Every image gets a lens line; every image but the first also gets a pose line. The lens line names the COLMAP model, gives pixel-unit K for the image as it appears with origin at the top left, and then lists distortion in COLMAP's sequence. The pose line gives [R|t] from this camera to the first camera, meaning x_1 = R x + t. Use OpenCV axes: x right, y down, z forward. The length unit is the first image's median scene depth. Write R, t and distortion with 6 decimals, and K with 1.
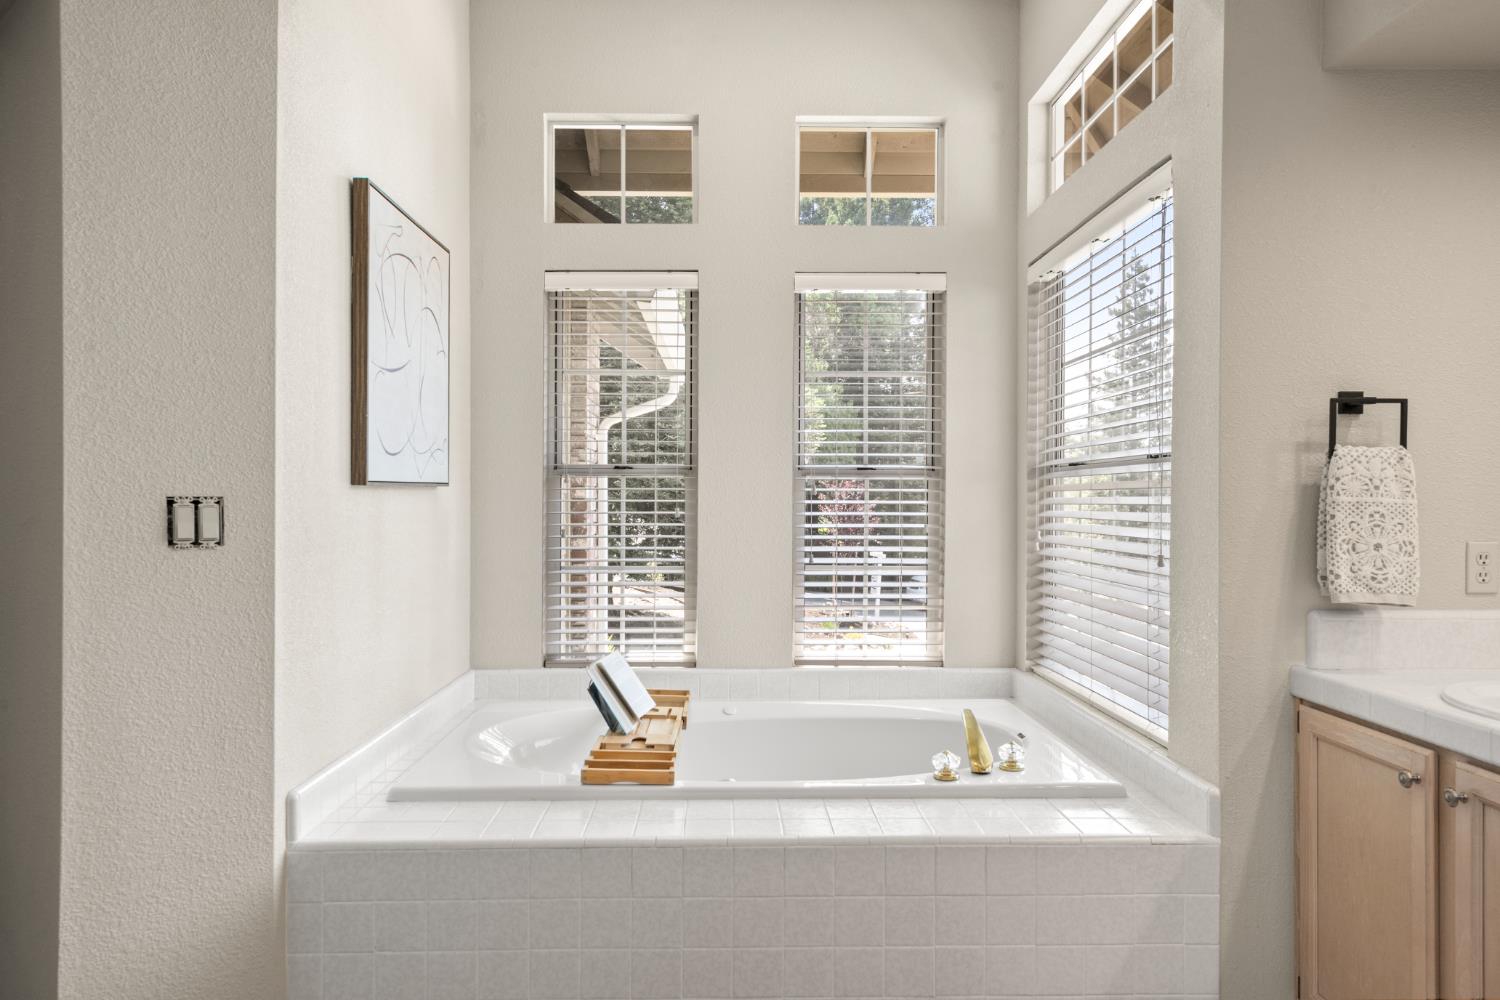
lens RADIAL K [[1047.2, 0, 750.0], [0, 1047.2, 500.0], [0, 0, 1]] dist [0.030625, -0.000677]
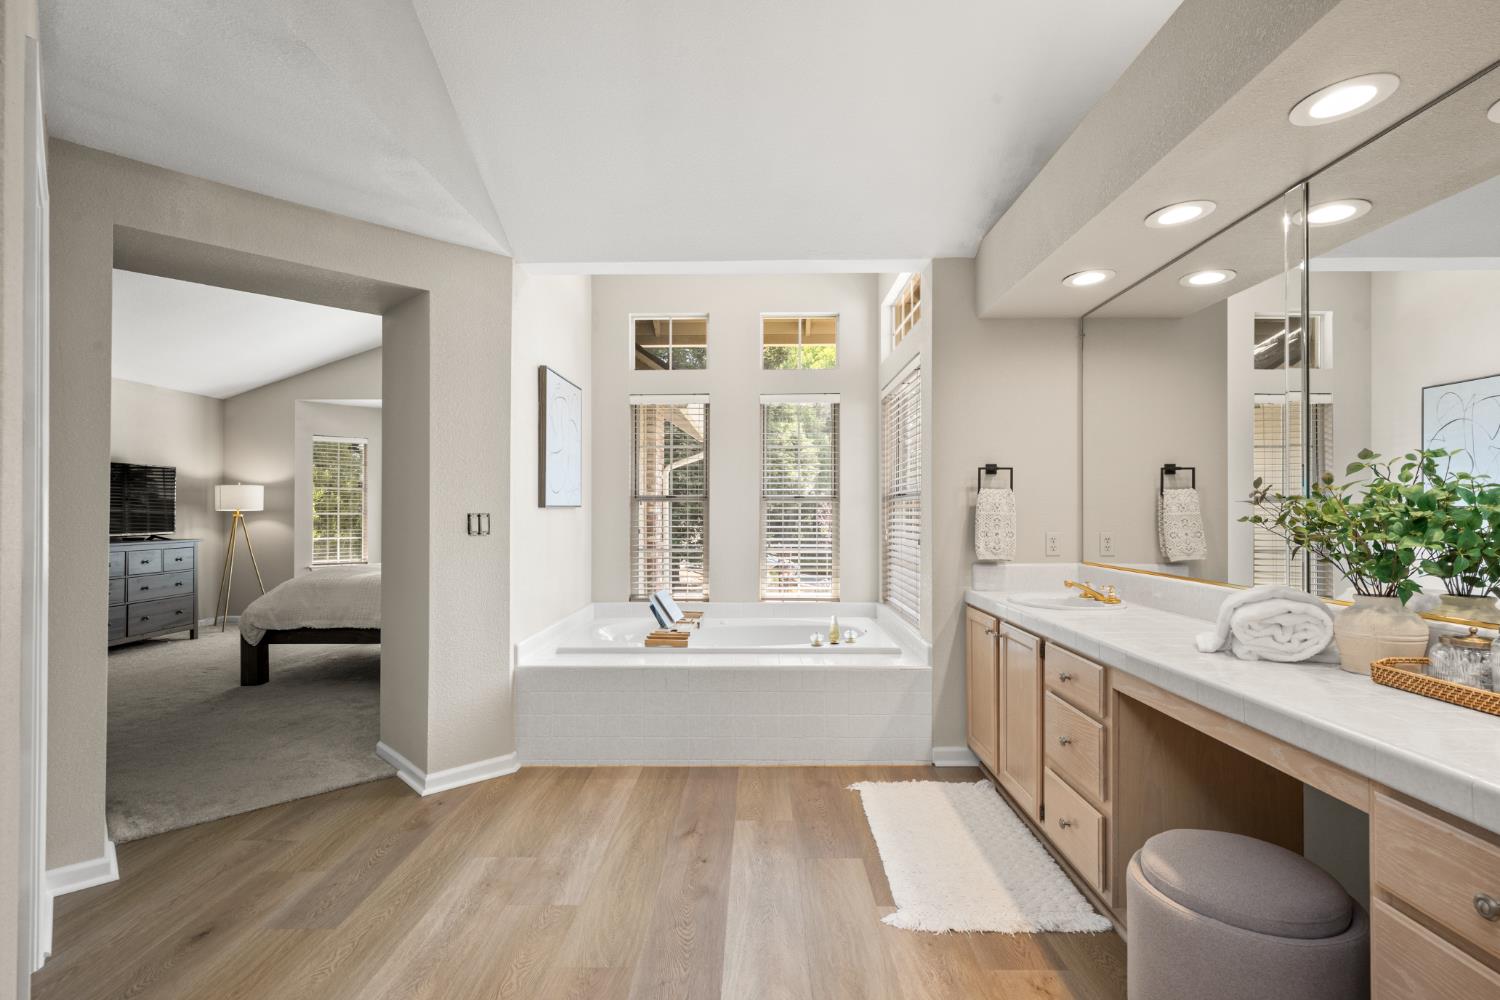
lens RADIAL K [[712.2, 0, 752.5], [0, 712.2, 509.2], [0, 0, 1]] dist [0.002304, 0.000379]
pose [[0.999477, -0.003207, -0.032176, 0.081071], [0.003044, 0.999982, -0.005116, -0.001565], [0.032192, 0.005015, 0.999469, -0.340449]]
